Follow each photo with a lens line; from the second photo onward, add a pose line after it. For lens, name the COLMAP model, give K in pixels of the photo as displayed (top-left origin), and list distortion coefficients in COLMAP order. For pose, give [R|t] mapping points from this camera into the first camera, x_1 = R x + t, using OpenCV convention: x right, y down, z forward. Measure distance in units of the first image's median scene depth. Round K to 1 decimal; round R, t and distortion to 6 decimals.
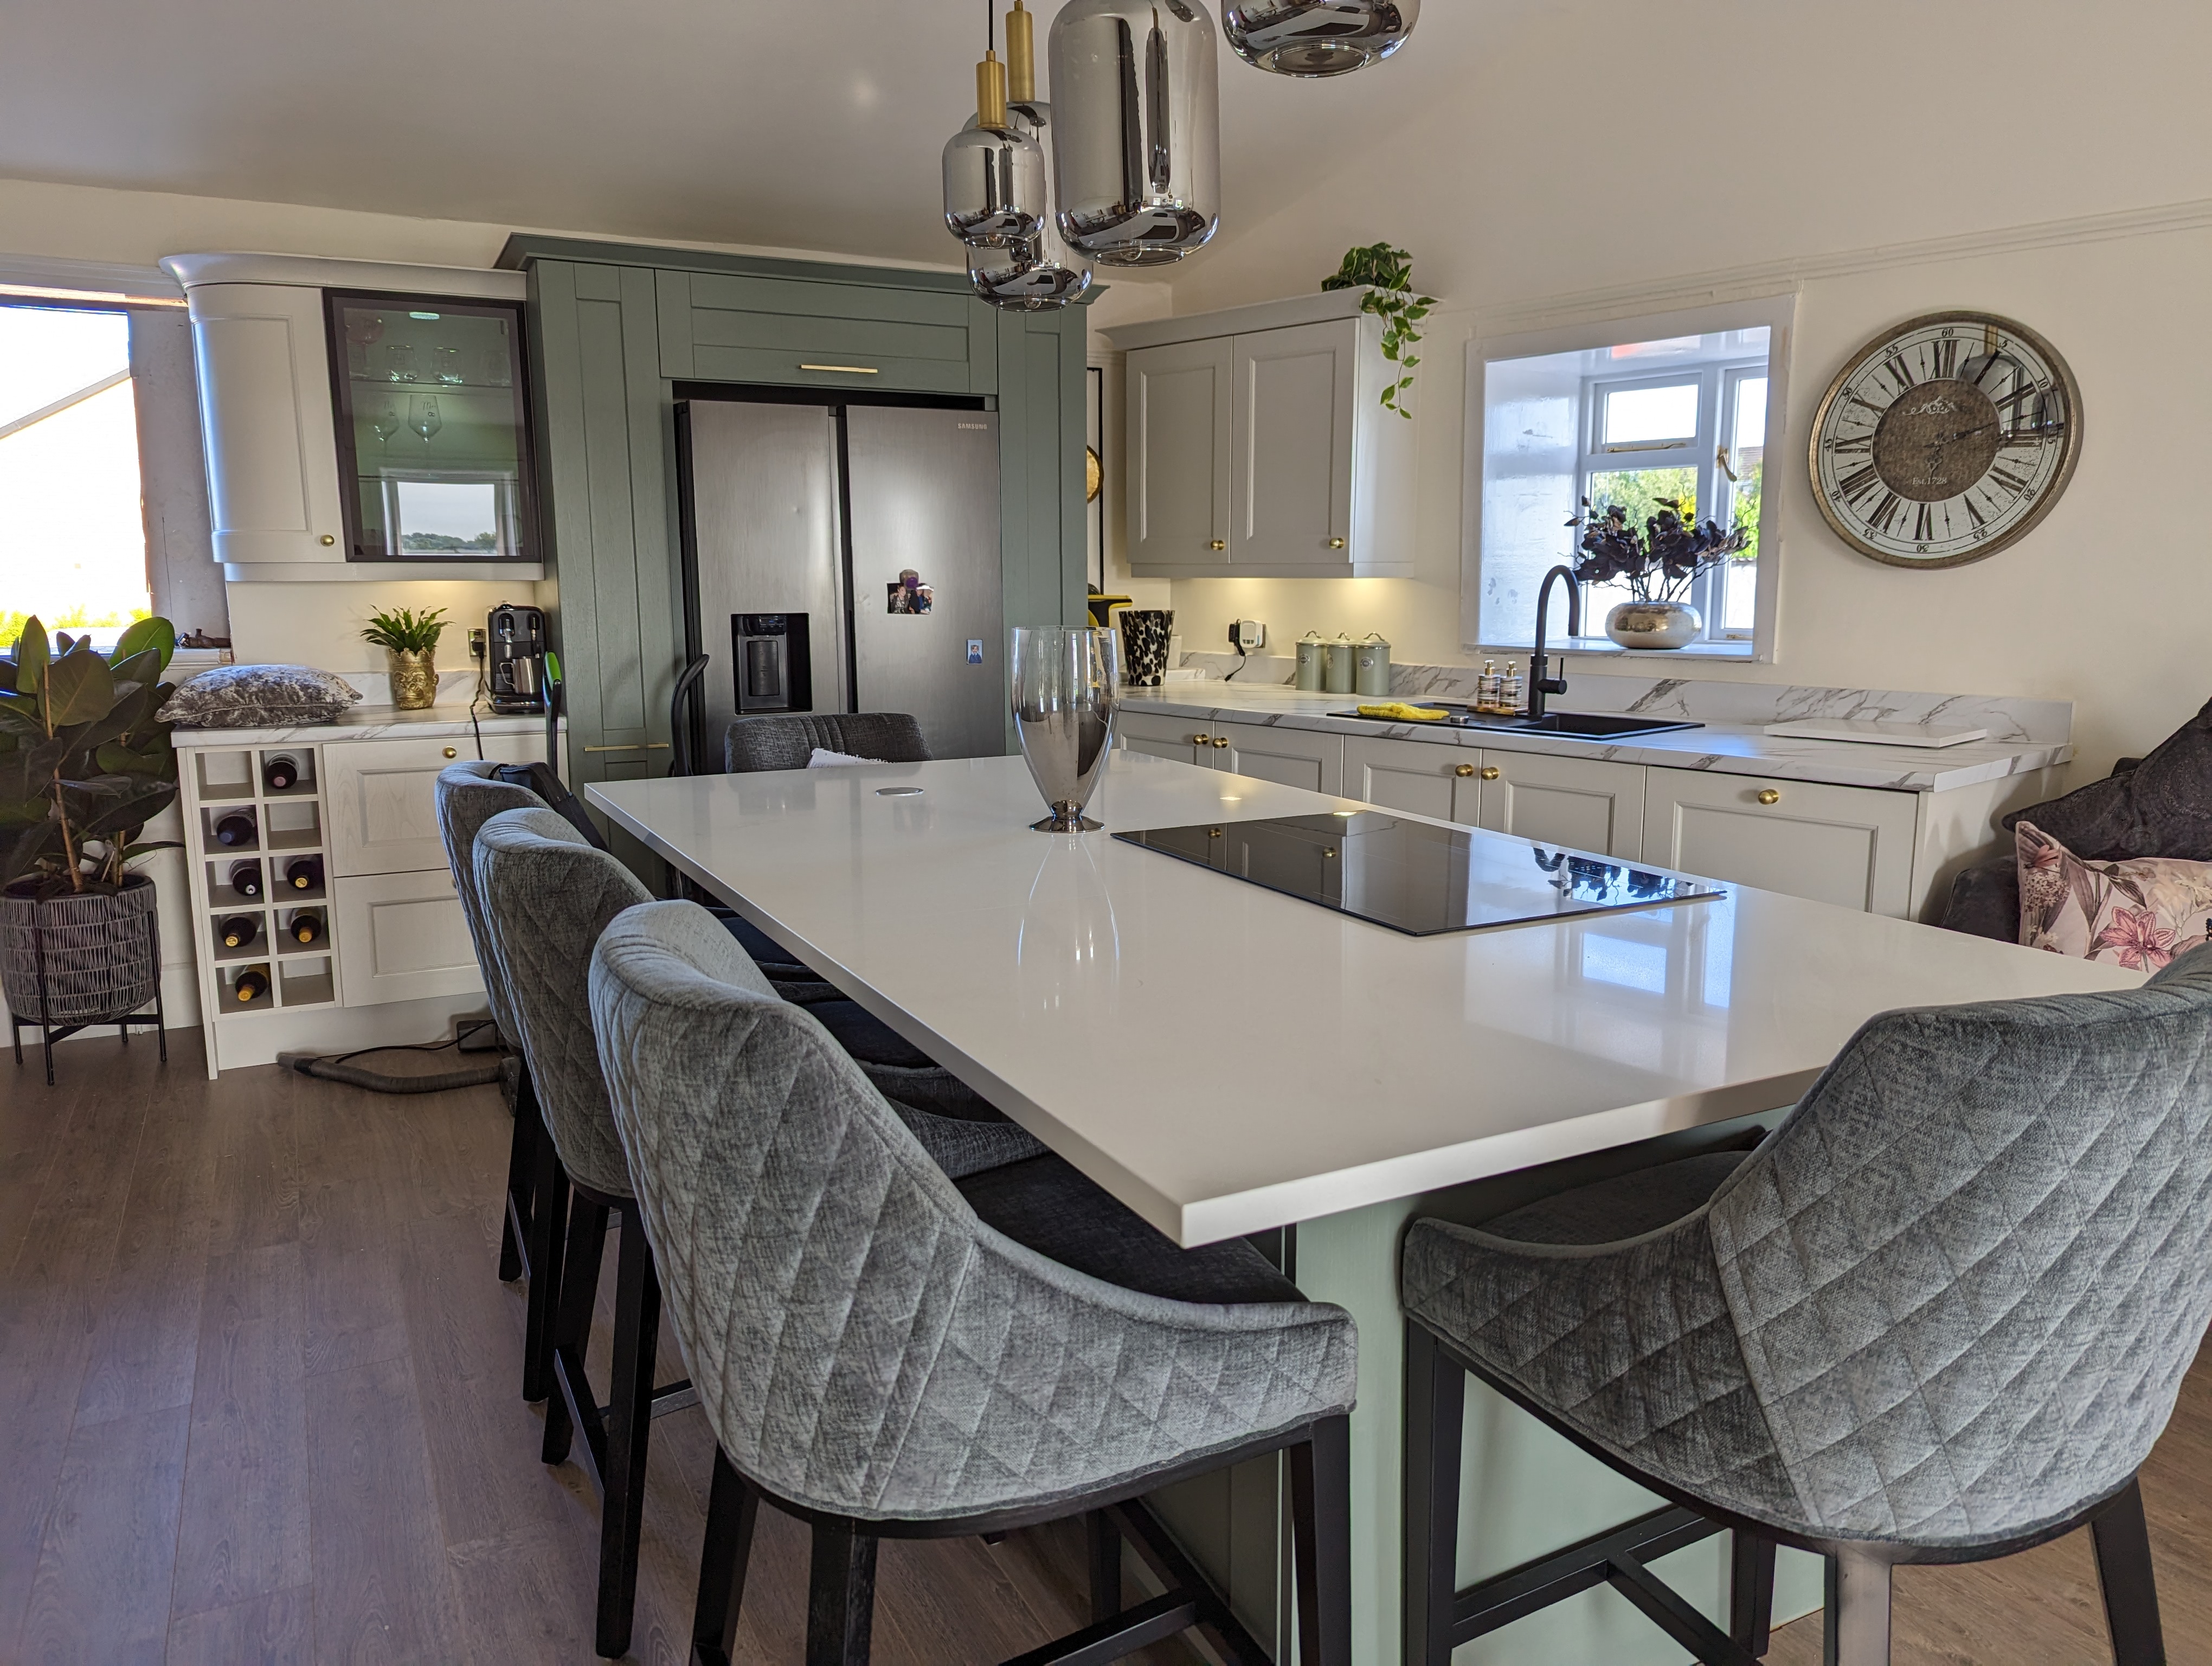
lens RADIAL K [[1539.3, 0, 1120.9], [0, 1539.3, 808.5], [0, 0, 1]] dist [0.066320, -0.060728]
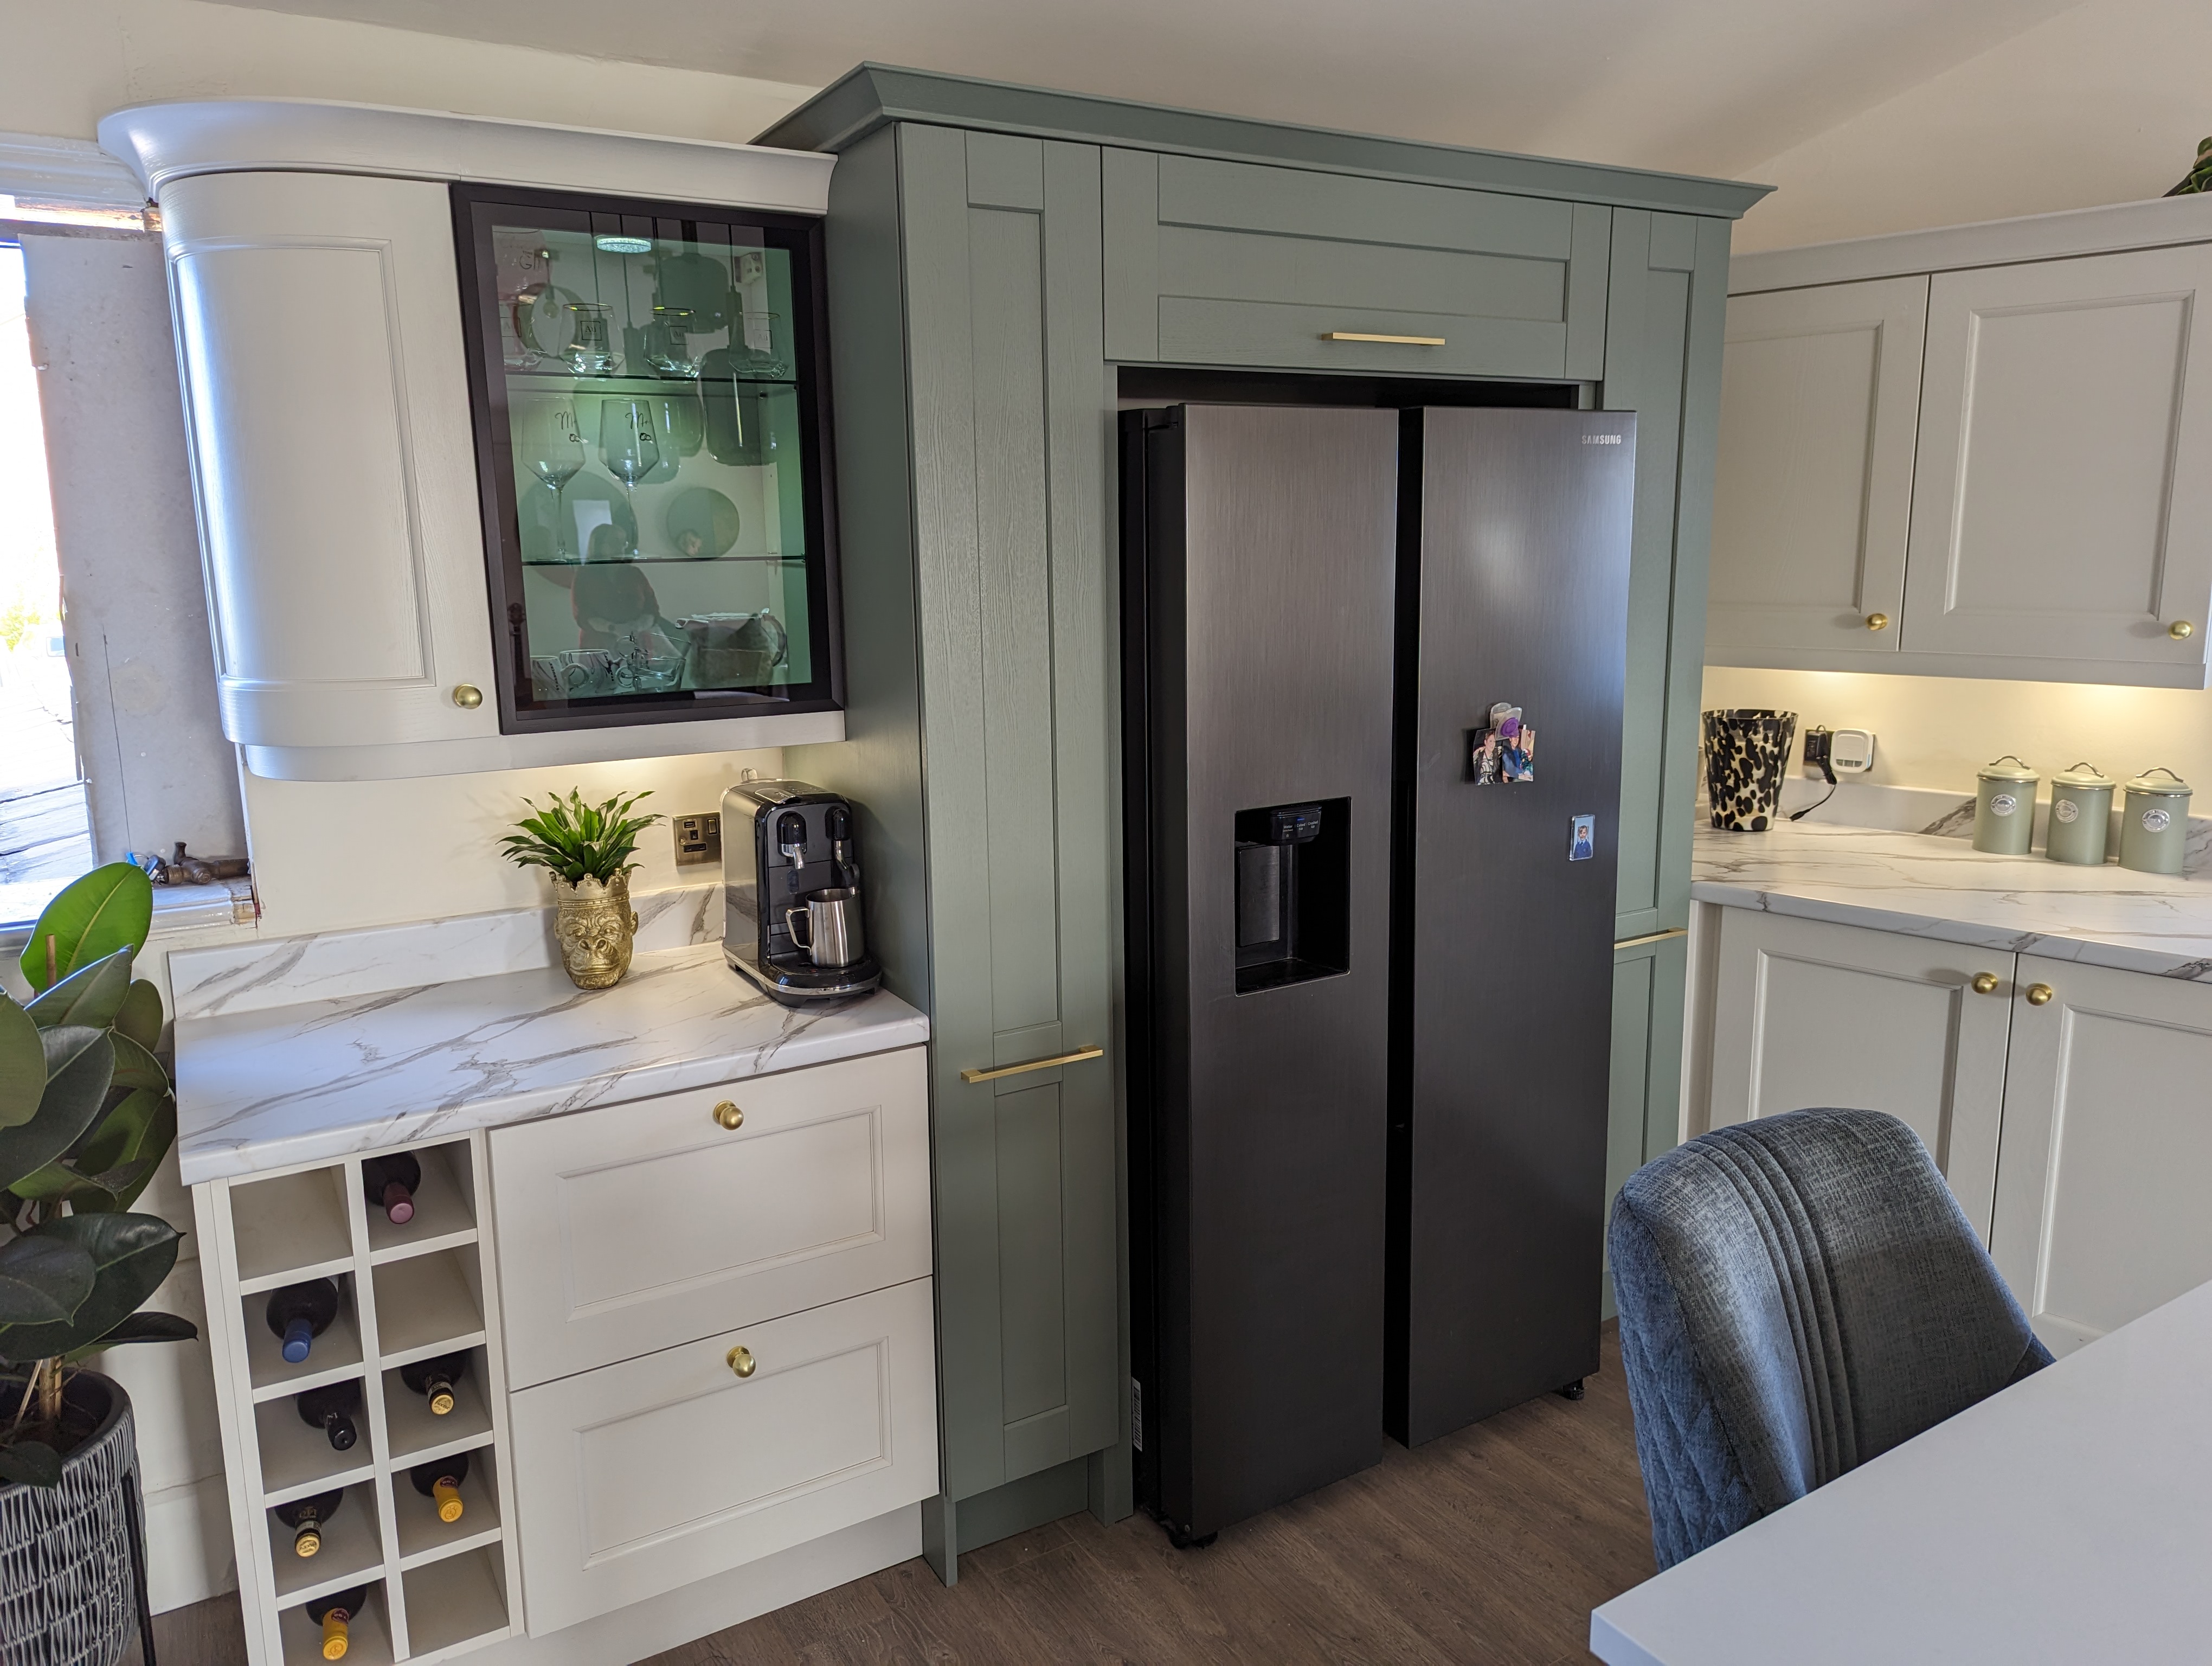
lens RADIAL K [[1539.3, 0, 1120.9], [0, 1539.3, 808.5], [0, 0, 1]] dist [0.066320, -0.060728]
pose [[0.997921, -0.022574, 0.060368, -0.318934], [0.021272, 0.999529, 0.022129, -0.137675], [-0.060839, -0.020799, 0.997931, 0.473970]]
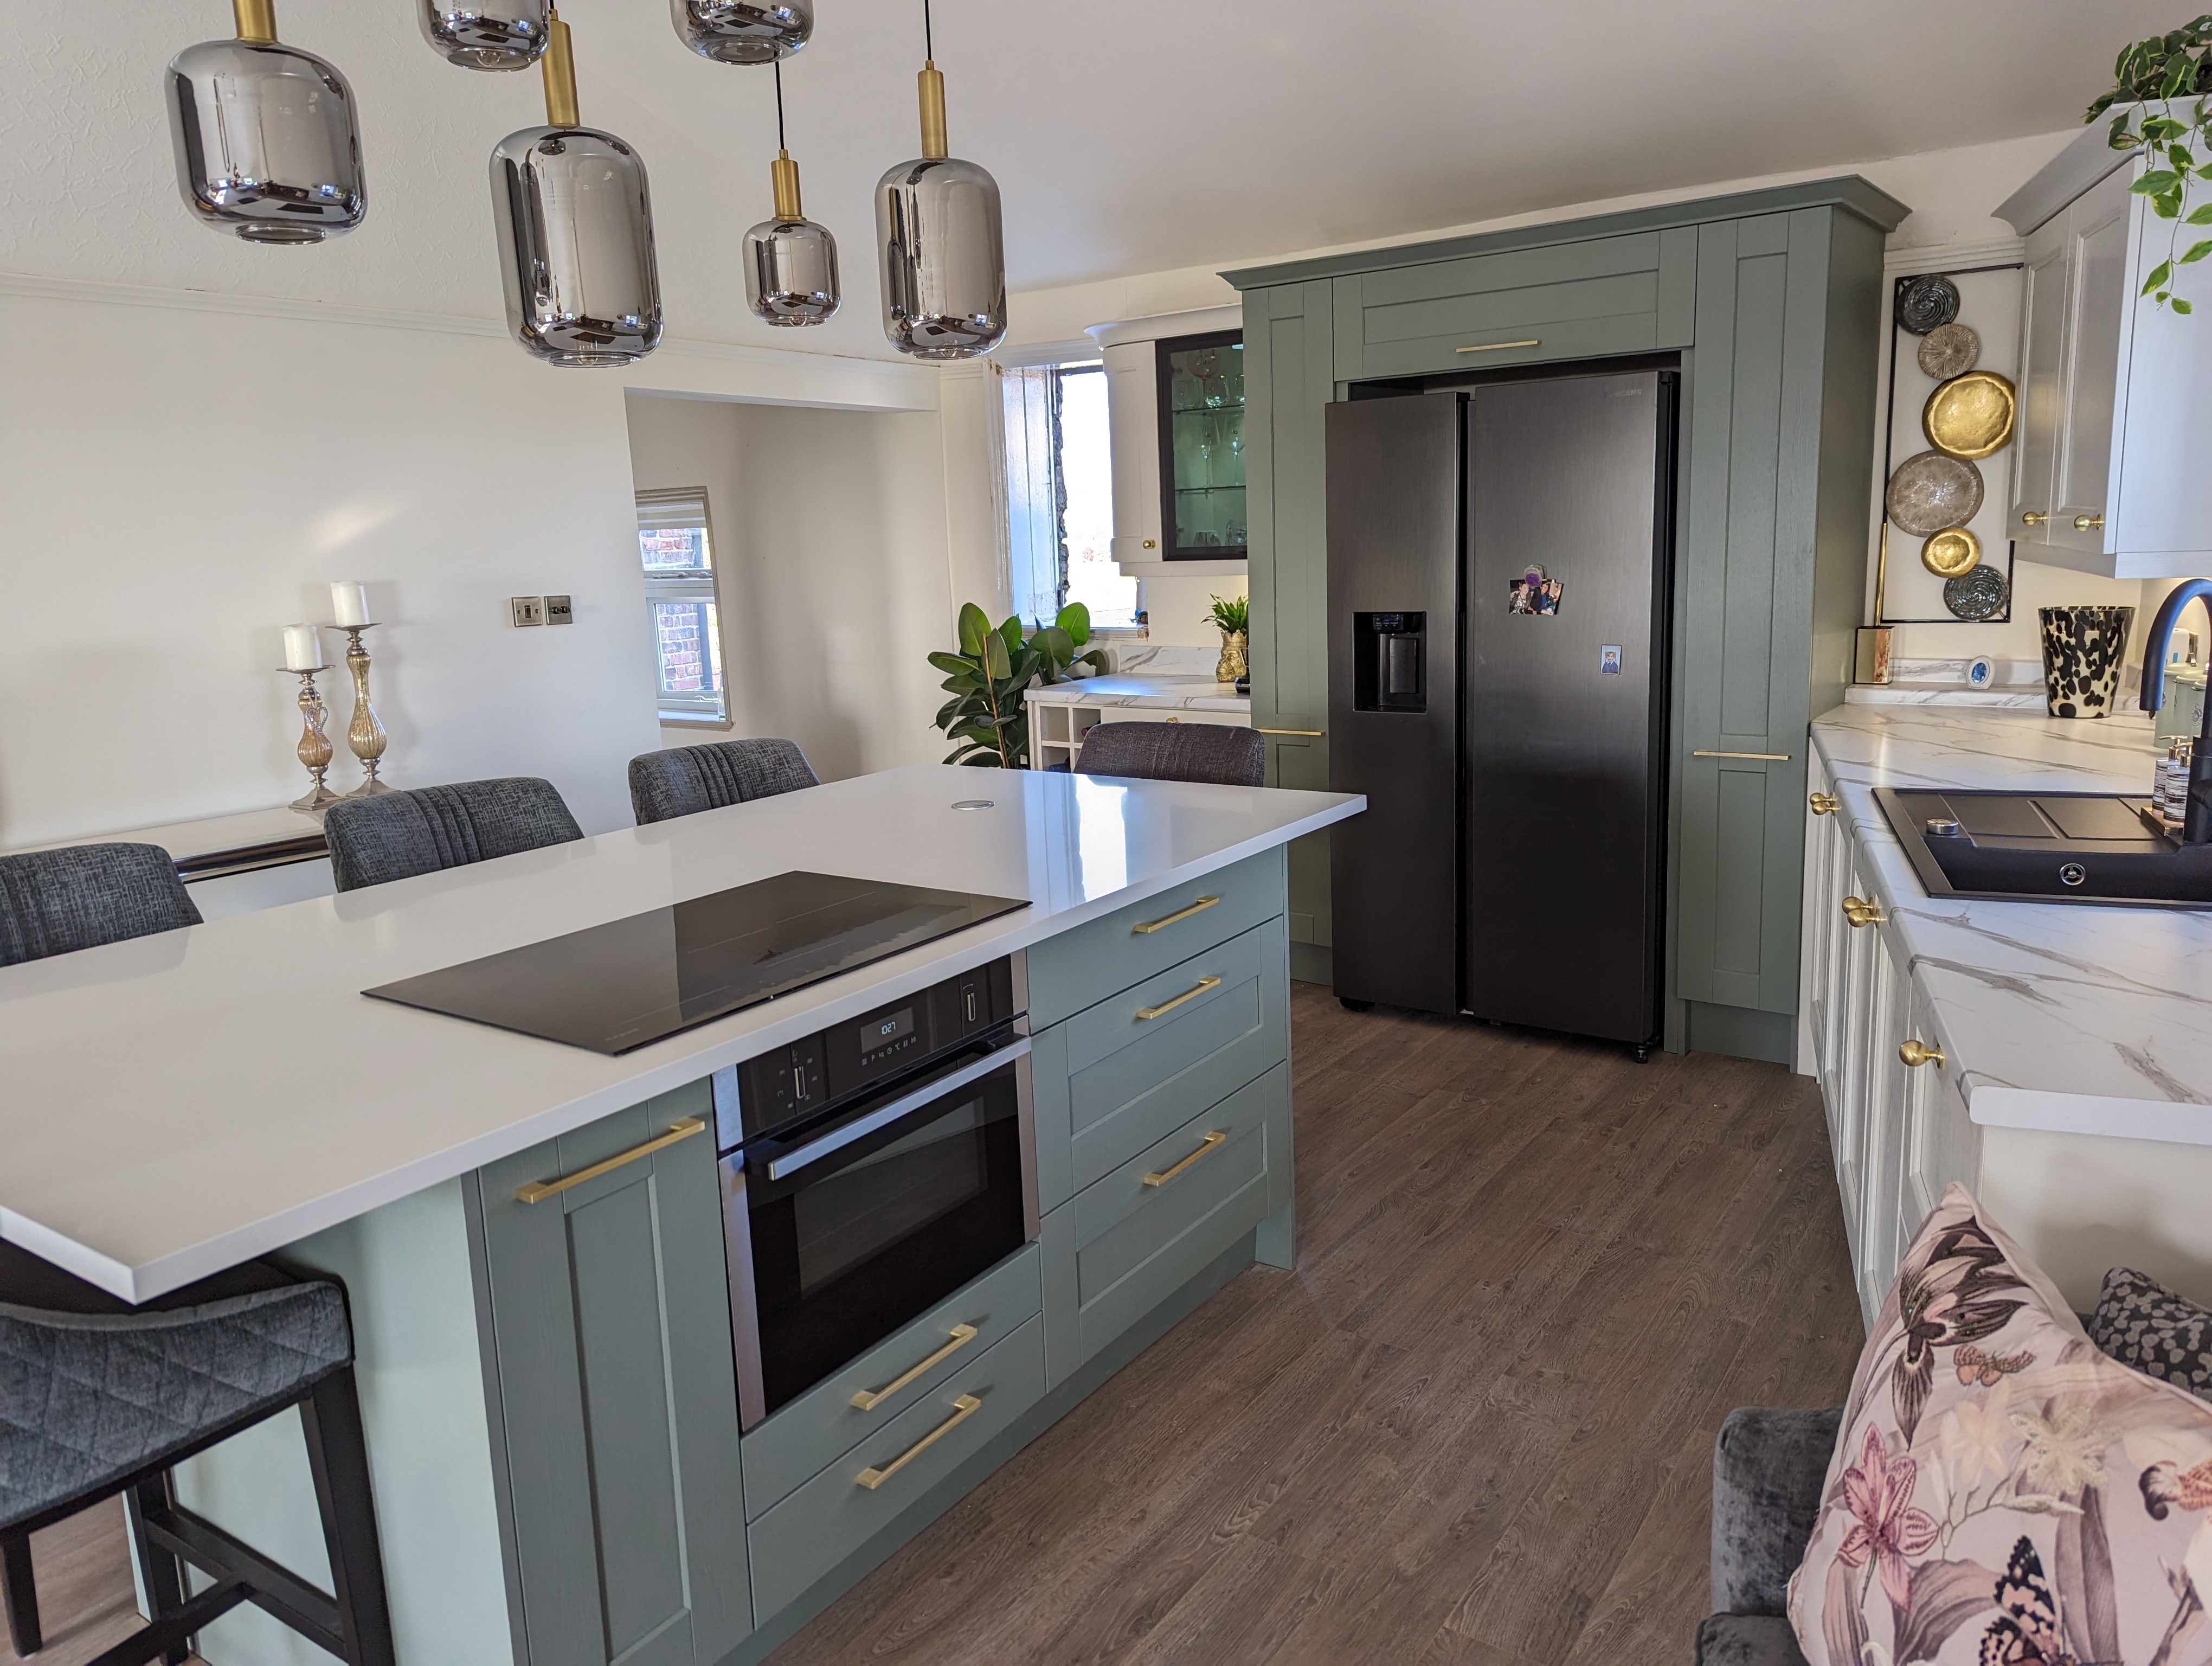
lens RADIAL K [[1539.3, 0, 1120.9], [0, 1539.3, 808.5], [0, 0, 1]] dist [0.066320, -0.060728]
pose [[0.468444, 0.147359, -0.871117, 0.572731], [-0.101957, 0.988421, 0.112374, -0.095368], [0.877590, 0.036176, 0.478045, 0.381635]]
